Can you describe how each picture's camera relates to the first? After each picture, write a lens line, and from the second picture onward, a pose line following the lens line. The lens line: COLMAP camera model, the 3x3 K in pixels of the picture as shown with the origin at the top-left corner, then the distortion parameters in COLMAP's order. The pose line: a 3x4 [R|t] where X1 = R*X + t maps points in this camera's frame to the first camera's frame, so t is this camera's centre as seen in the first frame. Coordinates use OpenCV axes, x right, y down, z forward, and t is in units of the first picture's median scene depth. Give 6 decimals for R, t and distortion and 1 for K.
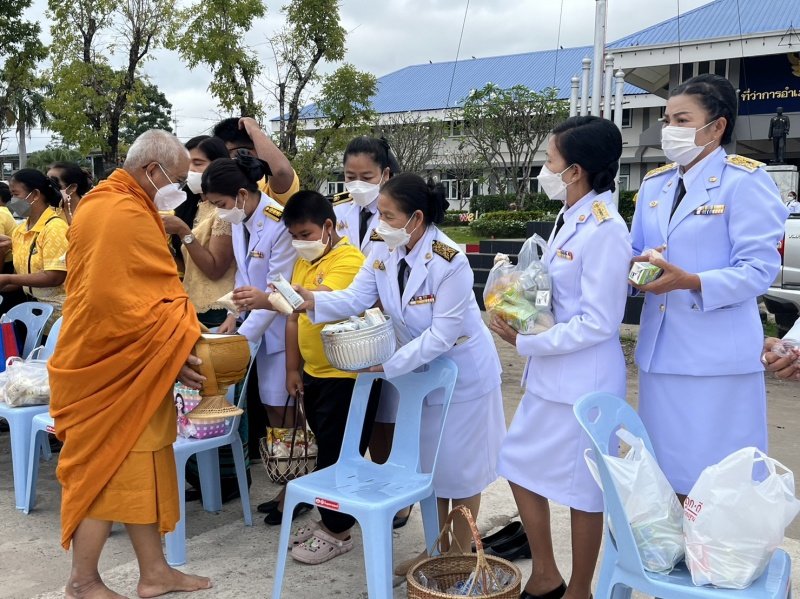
lens RADIAL K [[840.1, 0, 397.4], [0, 840.1, 296.8], [0, 0, 1]] dist [0.030730, 0.001313]
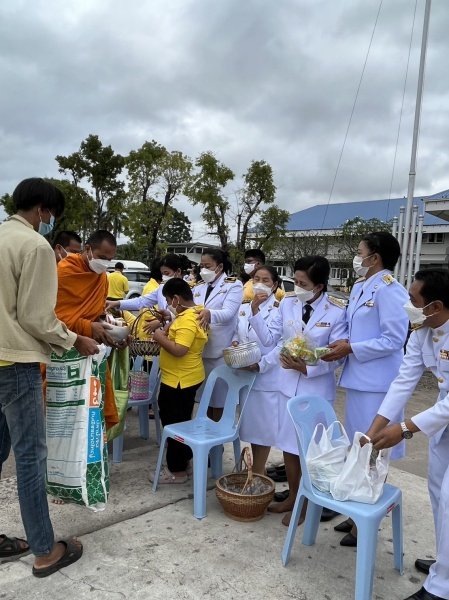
lens RADIAL K [[463.2, 0, 230.0], [0, 463.2, 300.5], [0, 0, 1]] dist [-0.001860, -0.005366]
pose [[0.983892, 0.056243, -0.169686, 0.026938], [-0.066311, 0.996323, -0.054257, -0.003745], [0.166010, 0.064635, 0.984004, -0.010038]]
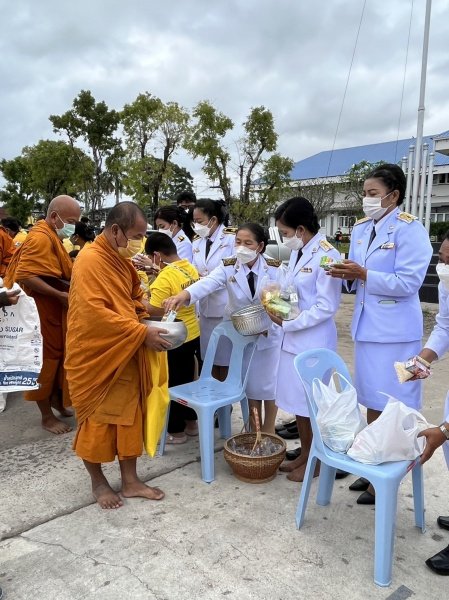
lens RADIAL K [[462.8, 0, 228.4], [0, 462.8, 301.1], [0, 0, 1]] dist [0.001930, -0.006943]
pose [[0.981874, 0.019350, -0.188545, 0.027753], [-0.011368, 0.998996, 0.043328, -0.003315], [0.189195, -0.040399, 0.981108, 0.001812]]
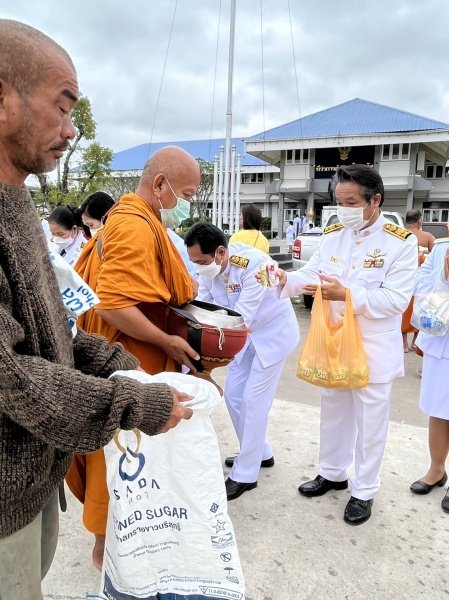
lens RADIAL K [[463.6, 0, 227.9], [0, 463.6, 299.7], [0, 0, 1]] dist [-0.005445, 0.000355]
pose [[0.984522, -0.012778, 0.174797, 0.034887], [0.002963, 0.998410, 0.056299, -0.001659], [-0.175238, -0.054910, 0.982994, -0.013697]]
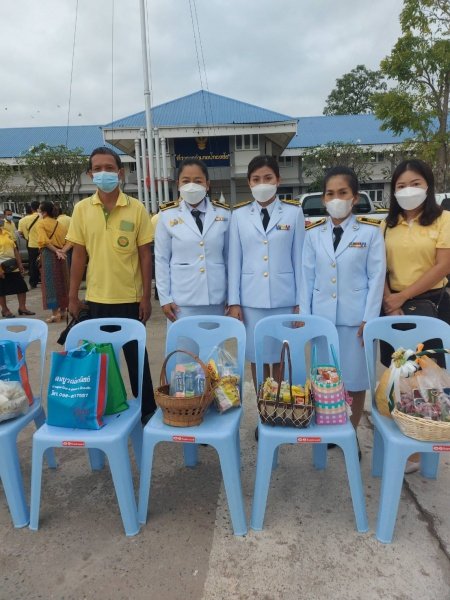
lens RADIAL K [[423.3, 0, 222.8], [0, 423.3, 306.7], [0, 0, 1]] dist [0.087483, -0.094475]
pose [[0.851461, -0.138788, 0.505720, -0.087398], [0.087046, 0.988370, 0.124688, -0.009508], [-0.517143, -0.062146, 0.853640, 0.085483]]
